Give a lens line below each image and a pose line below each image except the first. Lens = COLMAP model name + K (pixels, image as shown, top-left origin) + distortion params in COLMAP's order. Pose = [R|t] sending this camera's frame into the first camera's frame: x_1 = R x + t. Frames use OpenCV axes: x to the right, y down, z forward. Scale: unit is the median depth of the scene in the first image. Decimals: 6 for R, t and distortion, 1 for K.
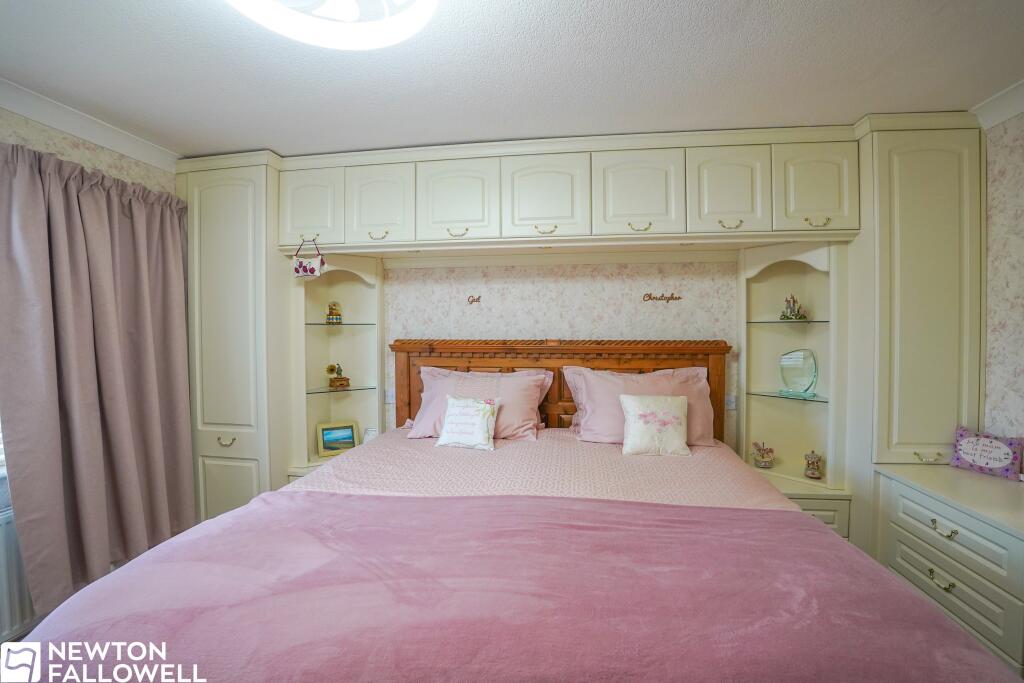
lens RADIAL K [[448.4, 0, 507.7], [0, 448.4, 340.4], [0, 0, 1]] dist [-0.069195, 0.016796]
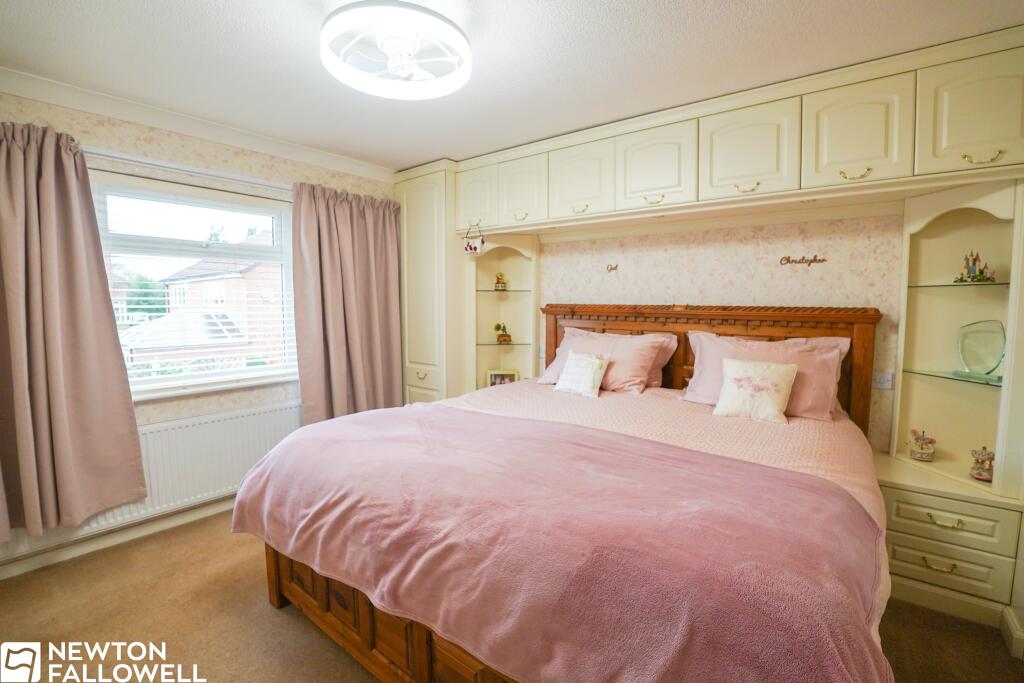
lens RADIAL K [[448.4, 0, 507.7], [0, 448.4, 340.4], [0, 0, 1]] dist [-0.069195, 0.016796]
pose [[0.867562, 0.047695, -0.495036, 0.287396], [-0.017138, 0.997667, 0.066086, 0.020681], [0.497033, -0.048849, 0.866355, -0.094575]]
